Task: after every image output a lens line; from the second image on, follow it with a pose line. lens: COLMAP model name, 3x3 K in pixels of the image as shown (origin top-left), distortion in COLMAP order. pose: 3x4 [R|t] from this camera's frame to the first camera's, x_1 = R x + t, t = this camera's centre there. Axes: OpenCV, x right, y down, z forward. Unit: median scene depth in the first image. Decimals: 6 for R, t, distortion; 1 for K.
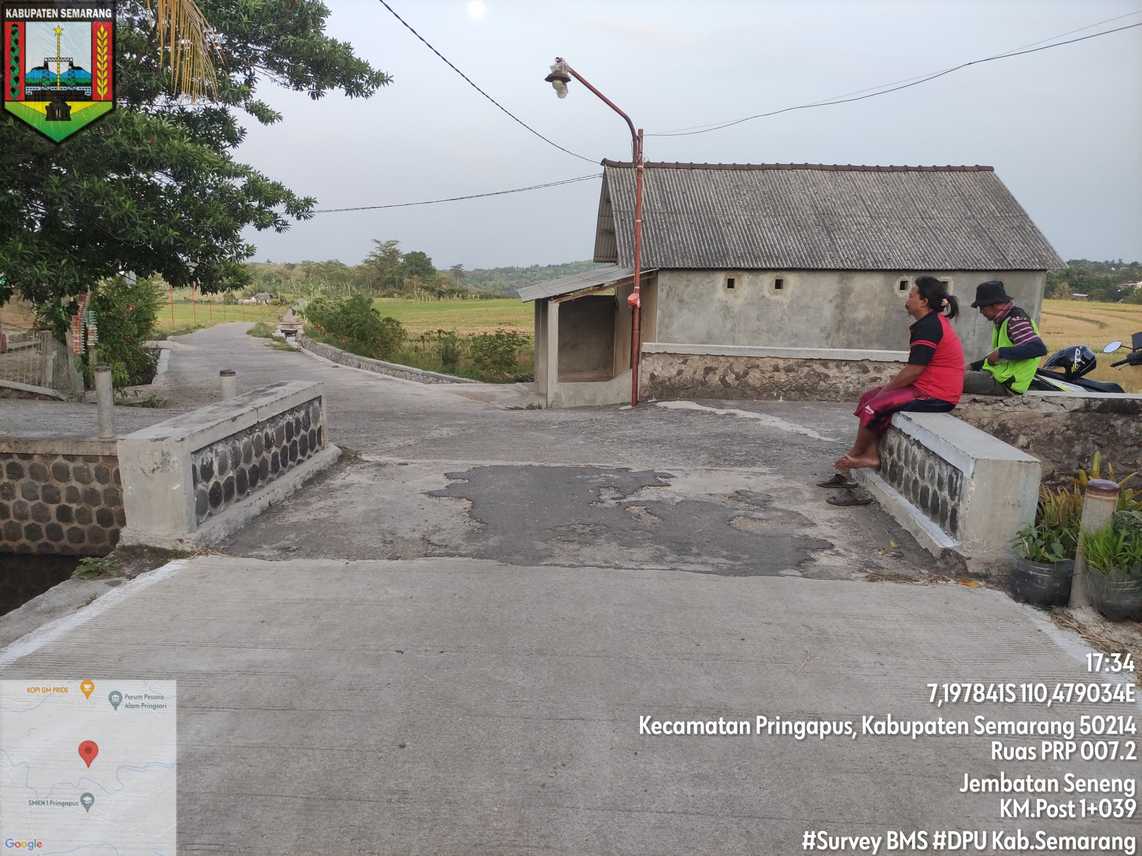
lens RADIAL K [[842.4, 0, 568.1], [0, 842.4, 429.3], [0, 0, 1]] dist [0.058408, -0.057571]
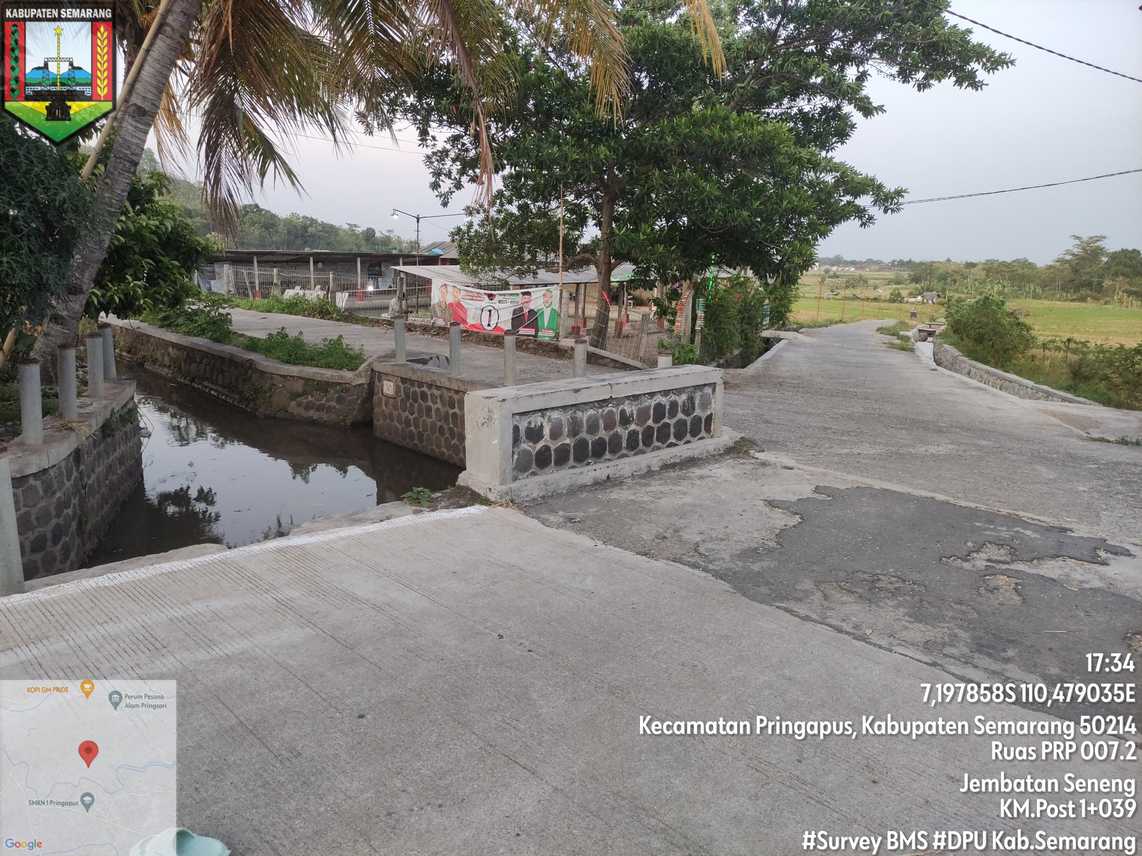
lens RADIAL K [[842.4, 0, 563.6], [0, 842.4, 400.9], [0, 0, 1]] dist [0.058408, -0.057571]
pose [[0.727618, 0.124107, -0.674663, 0.139668], [-0.144999, 0.989101, 0.025569, -0.010844], [0.670483, 0.079221, 0.737683, 0.094603]]
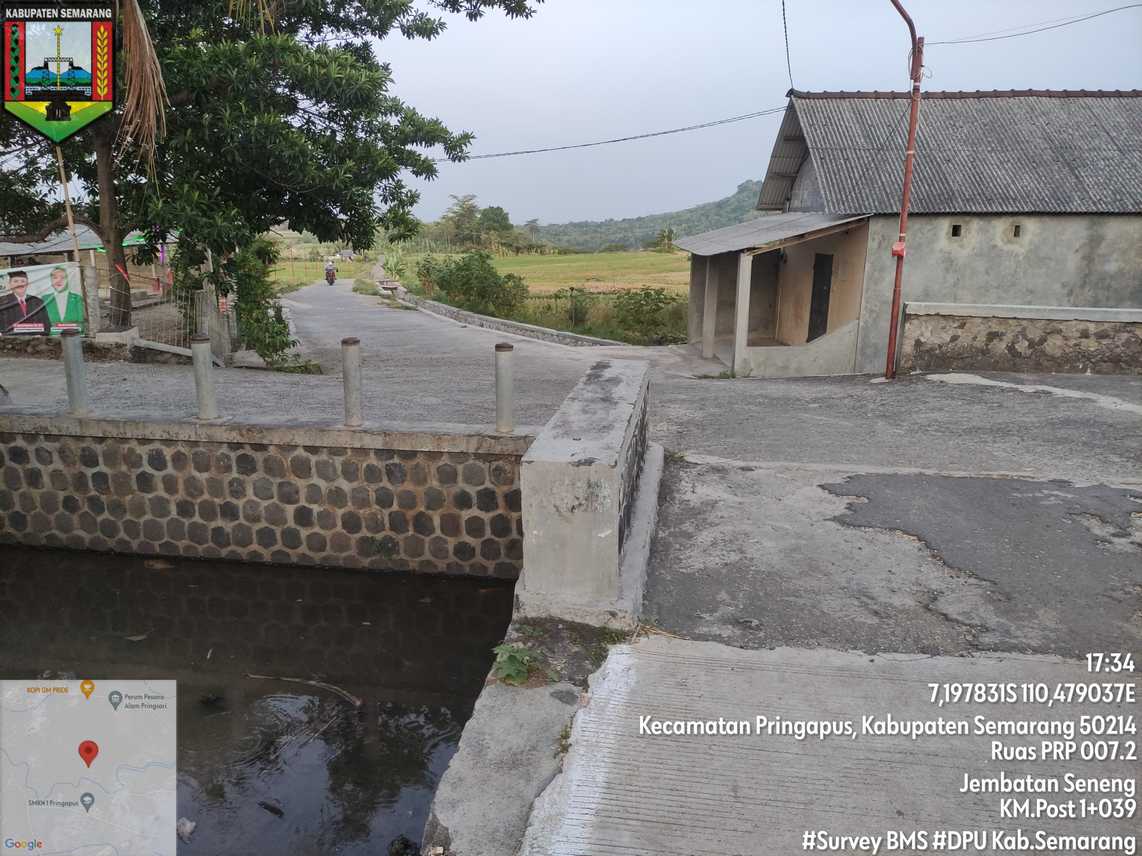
lens RADIAL K [[842.4, 0, 563.0], [0, 842.4, 428.5], [0, 0, 1]] dist [0.058408, -0.057571]
pose [[0.996021, 0.012044, -0.088301, -0.174000], [-0.007576, 0.998682, 0.050756, -0.019114], [0.088796, -0.049885, 0.994800, 0.136853]]
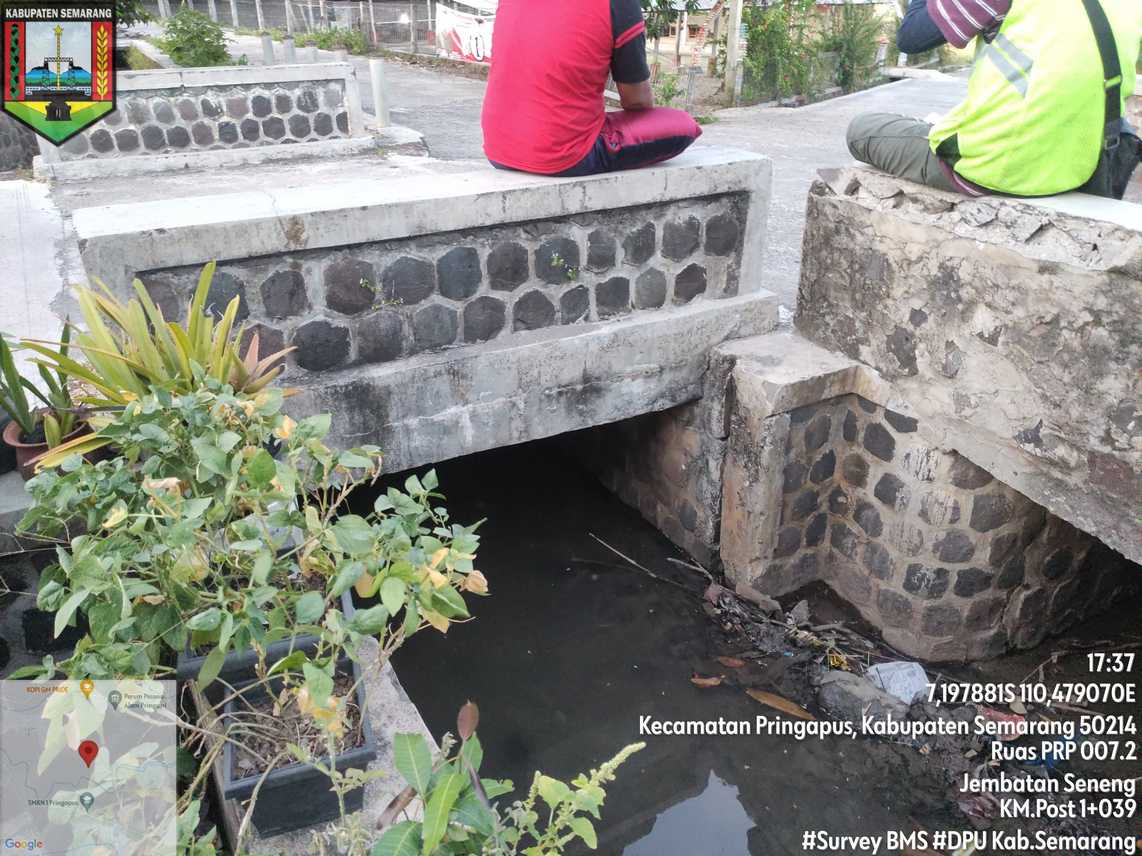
lens RADIAL K [[842.4, 0, 560.9], [0, 842.4, 421.5], [0, 0, 1]] dist [0.058408, -0.057571]
pose [[0.555559, 0.366483, -0.746354, 0.420471], [-0.148602, 0.926936, 0.344540, -0.028322], [0.818090, -0.080502, 0.569428, 0.354226]]
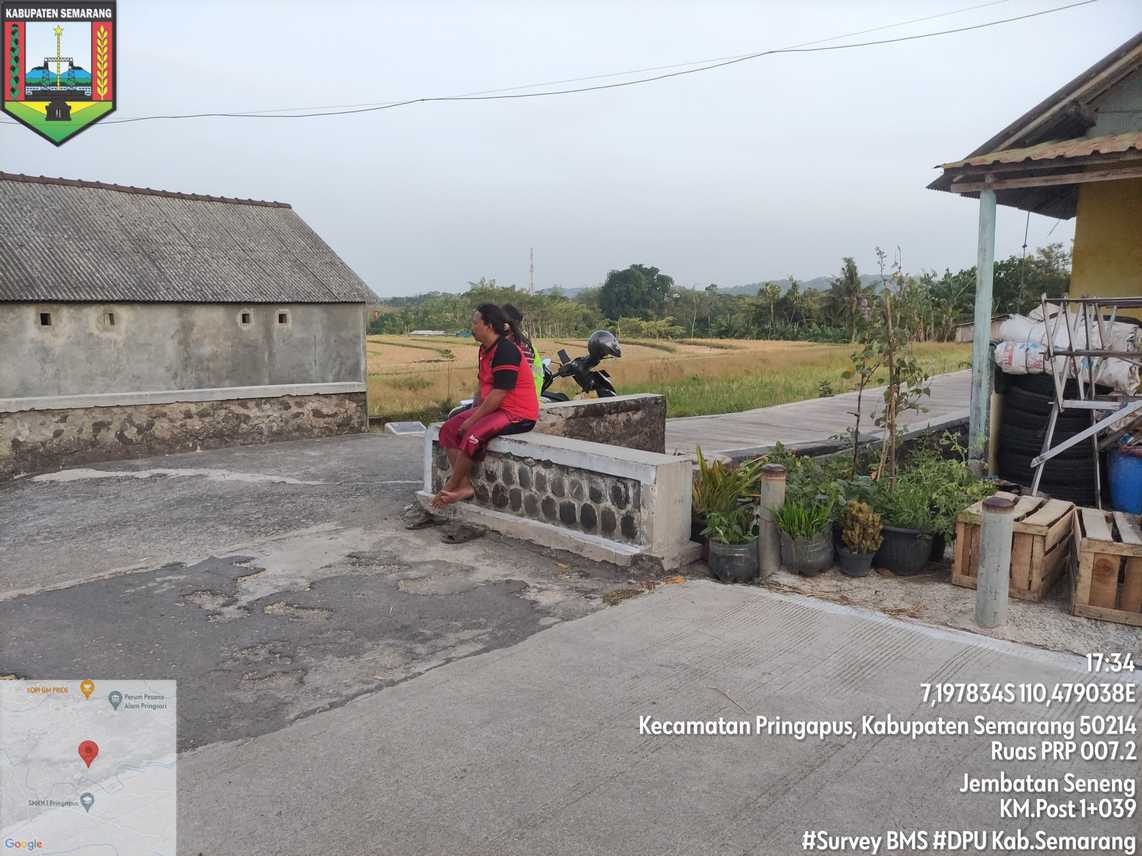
lens RADIAL K [[842.4, 0, 574.5], [0, 842.4, 424.5], [0, 0, 1]] dist [0.058408, -0.057571]
pose [[0.646170, -0.117581, 0.754081, -0.148165], [0.152849, 0.987980, 0.023076, -0.021837], [-0.747731, 0.100350, 0.656376, 0.141604]]
